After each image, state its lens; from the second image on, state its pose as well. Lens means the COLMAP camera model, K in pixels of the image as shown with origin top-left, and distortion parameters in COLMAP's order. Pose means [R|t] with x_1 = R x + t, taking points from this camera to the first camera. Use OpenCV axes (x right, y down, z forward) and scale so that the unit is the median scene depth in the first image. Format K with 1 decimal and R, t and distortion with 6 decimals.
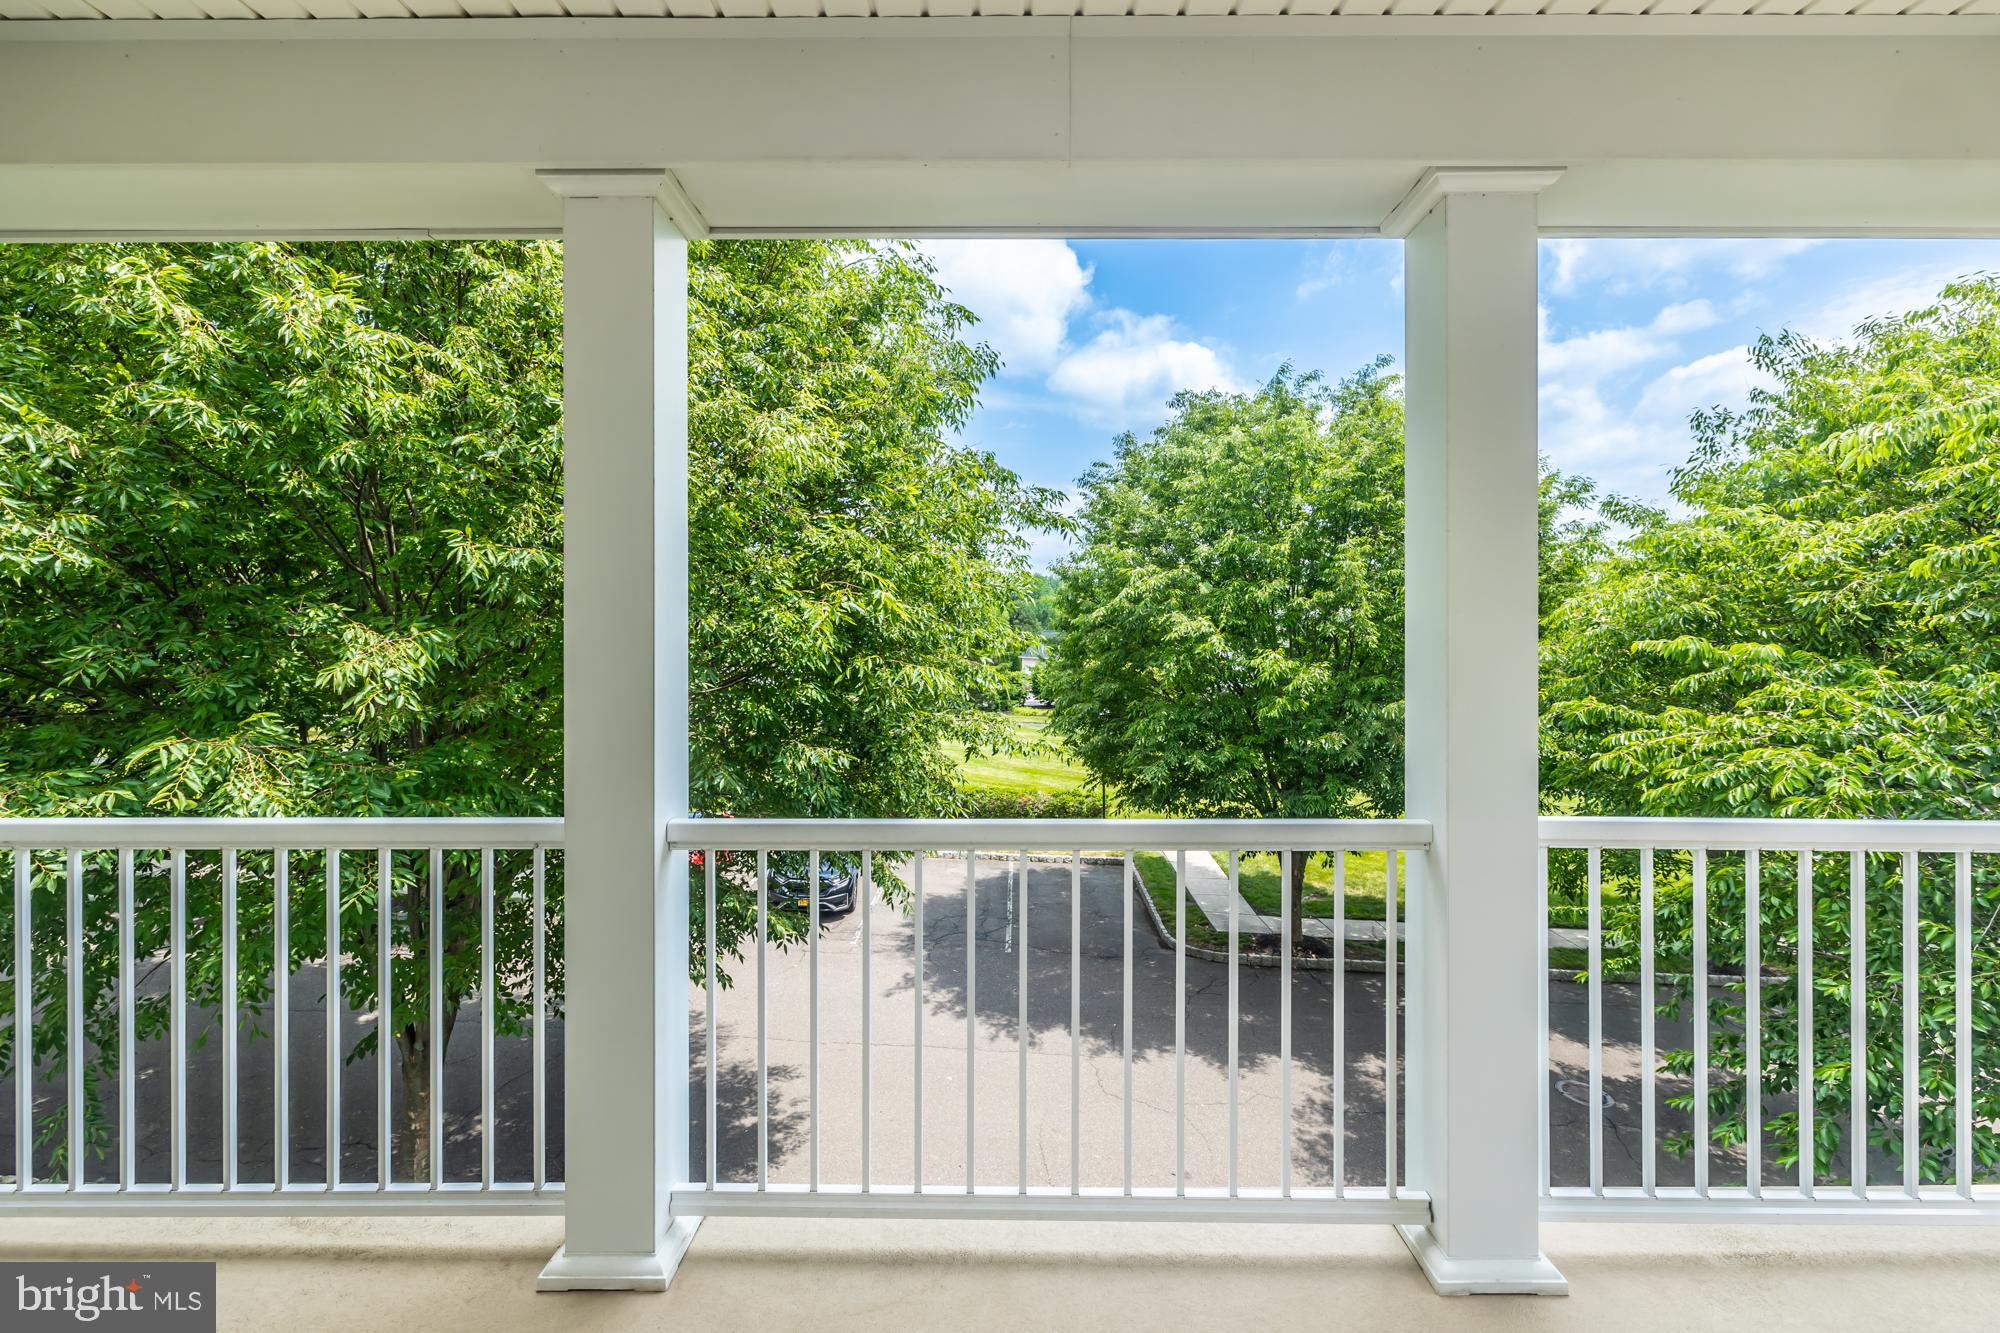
lens RADIAL K [[861.1, 0, 996.9], [0, 861.1, 659.4], [0, 0, 1]] dist [-0.003308, 0.001134]
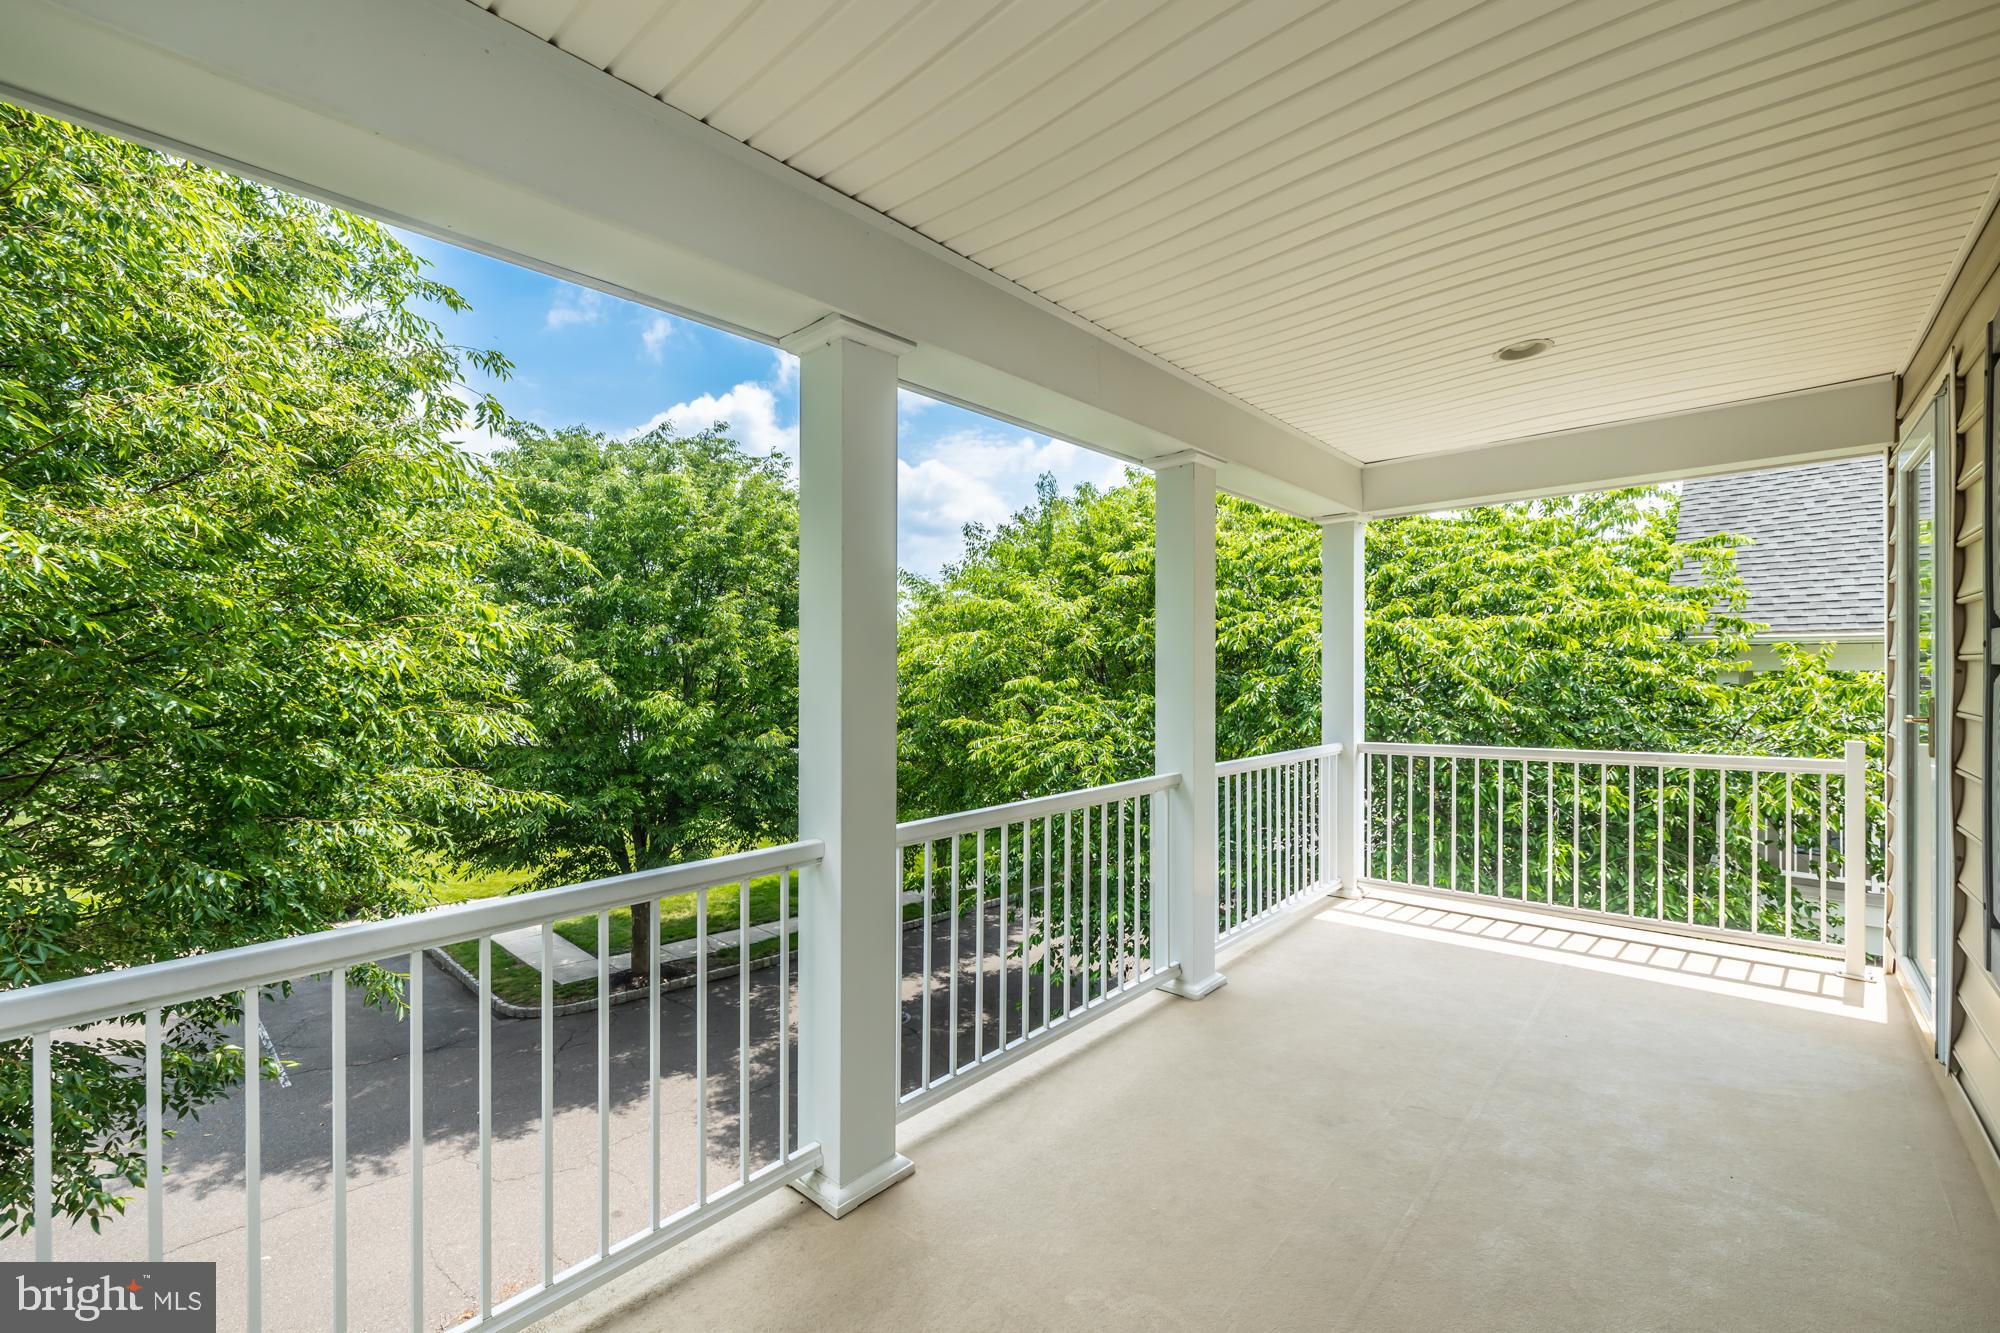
lens RADIAL K [[861.1, 0, 987.6], [0, 861.1, 671.6], [0, 0, 1]] dist [-0.003308, 0.001134]
pose [[0.658353, -0.004025, 0.752698, -0.211622], [0.029450, 0.999358, -0.020414, -0.000846], [-0.752133, 0.035607, 0.658049, 0.002702]]
